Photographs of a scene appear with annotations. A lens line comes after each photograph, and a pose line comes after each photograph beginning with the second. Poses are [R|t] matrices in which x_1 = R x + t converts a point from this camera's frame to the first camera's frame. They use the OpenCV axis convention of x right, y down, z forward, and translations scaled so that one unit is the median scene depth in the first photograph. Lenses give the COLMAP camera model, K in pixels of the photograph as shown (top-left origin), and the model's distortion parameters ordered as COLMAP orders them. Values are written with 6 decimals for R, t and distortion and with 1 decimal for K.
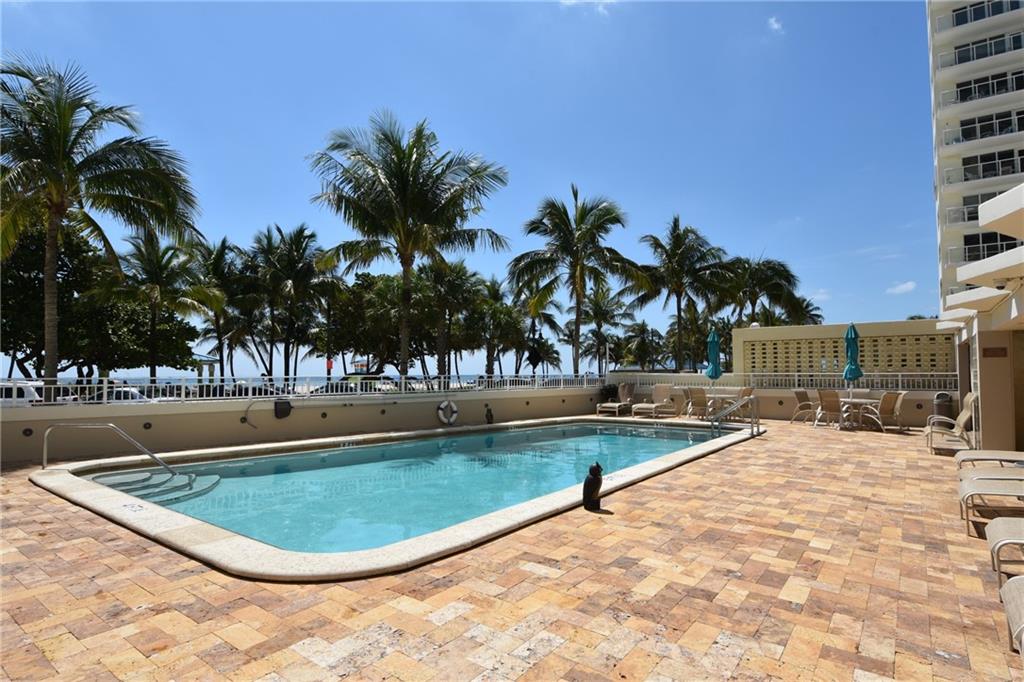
lens RADIAL K [[538.5, 0, 510.7], [0, 538.5, 342.1], [0, 0, 1]] dist [-0.002004, 0.000072]
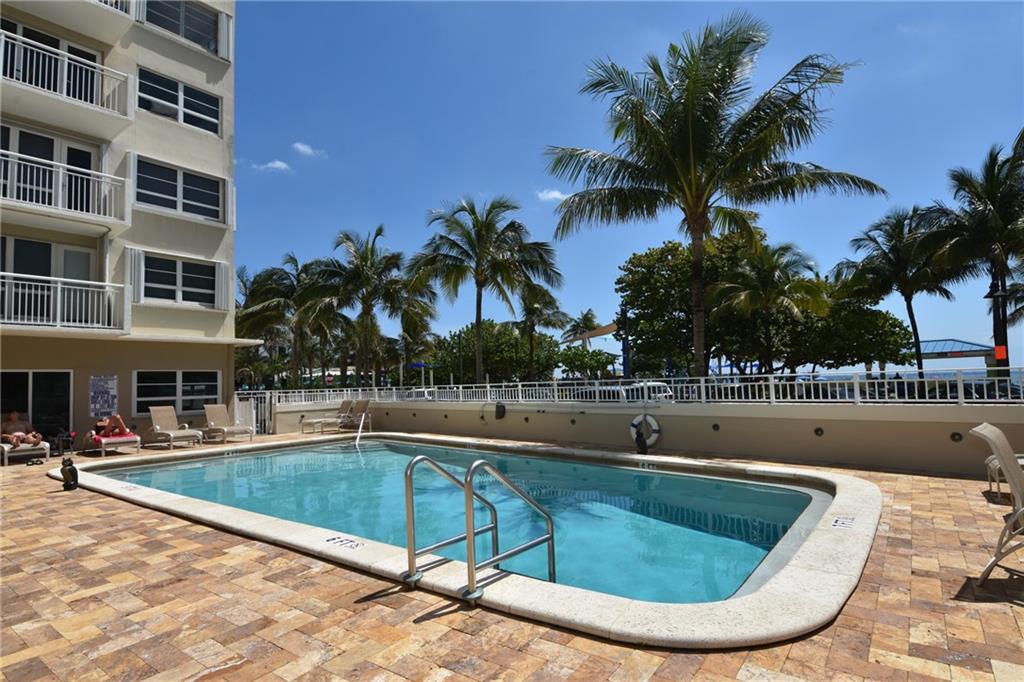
lens RADIAL K [[538.5, 0, 508.8], [0, 538.5, 341.4], [0, 0, 1]] dist [-0.002004, 0.000072]
pose [[0.008571, -0.068882, -0.997588, 0.669850], [0.089180, 0.993702, -0.067847, 0.046129], [0.995979, -0.088384, 0.014660, 0.877279]]
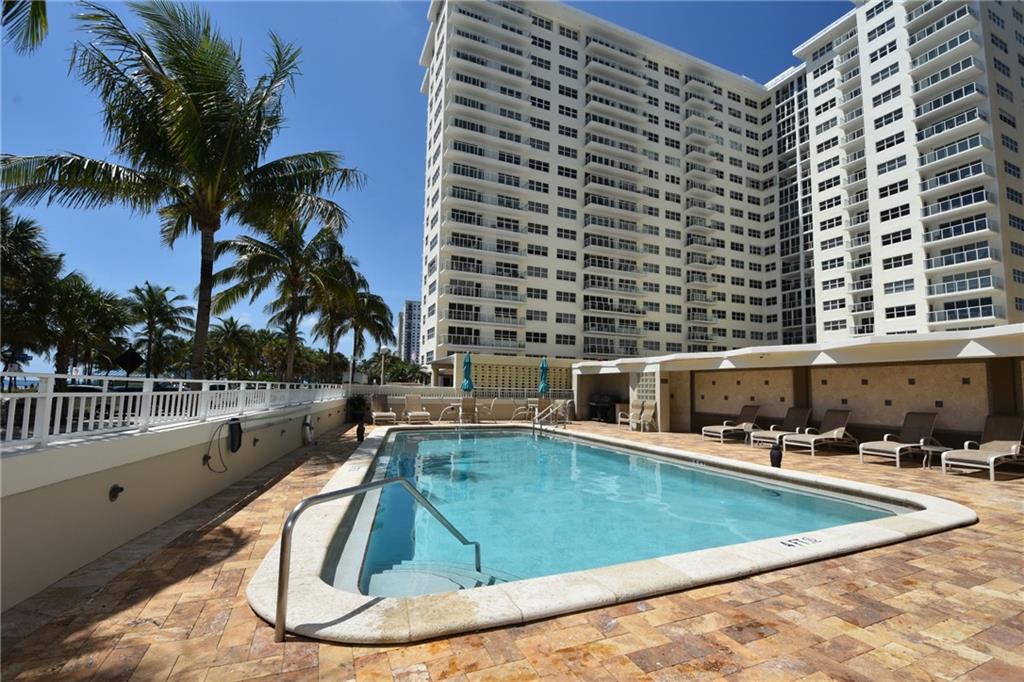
lens RADIAL K [[449.1, 0, 512.0], [0, 449.1, 345.0], [0, 0, 1]] dist [-0.001791, -0.000054]
pose [[0.470502, 0.093339, 0.877448, -0.635695], [-0.073221, 0.995090, -0.066591, 0.026756], [-0.879356, -0.032916, 0.475026, 0.427324]]
